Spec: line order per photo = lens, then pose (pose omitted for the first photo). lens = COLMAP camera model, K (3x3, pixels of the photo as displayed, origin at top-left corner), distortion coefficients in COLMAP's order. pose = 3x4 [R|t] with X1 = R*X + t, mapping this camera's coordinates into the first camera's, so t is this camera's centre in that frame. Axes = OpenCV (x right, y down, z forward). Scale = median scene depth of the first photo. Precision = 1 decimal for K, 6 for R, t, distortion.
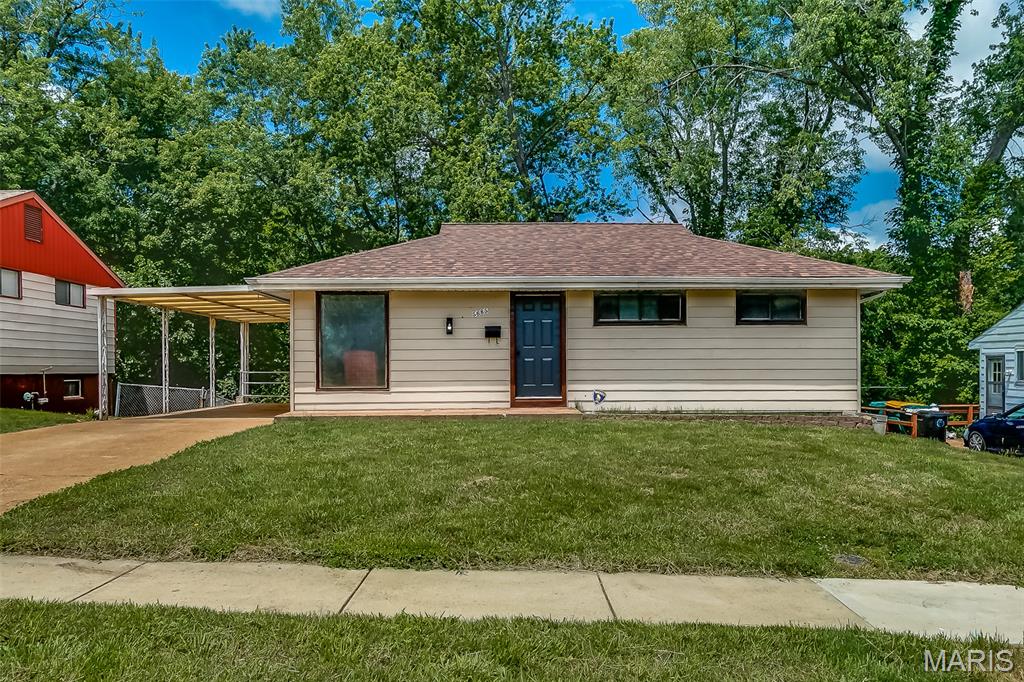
lens RADIAL K [[785.2, 0, 510.8], [0, 785.2, 360.3], [0, 0, 1]] dist [0.000705, 0.008616]
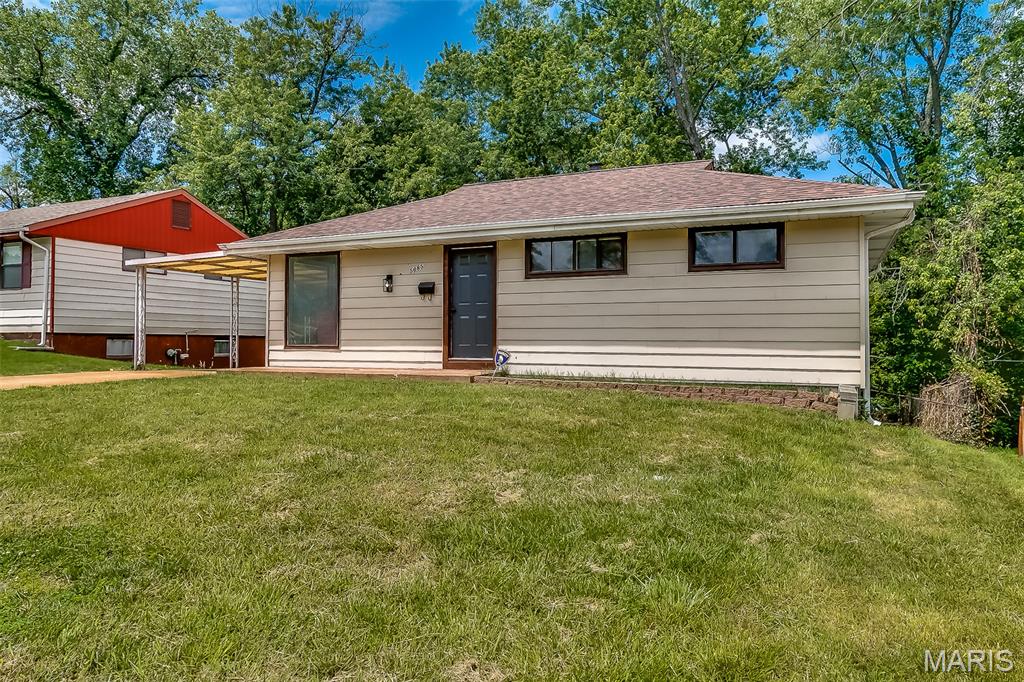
lens RADIAL K [[701.7, 0, 510.0], [0, 701.7, 322.8], [0, 0, 1]] dist [-0.005239, 0.000071]
pose [[0.894714, -0.003667, -0.446625, 0.442403], [-0.005510, 0.999800, -0.019248, 0.020883], [0.446606, 0.019682, 0.894514, 0.289003]]
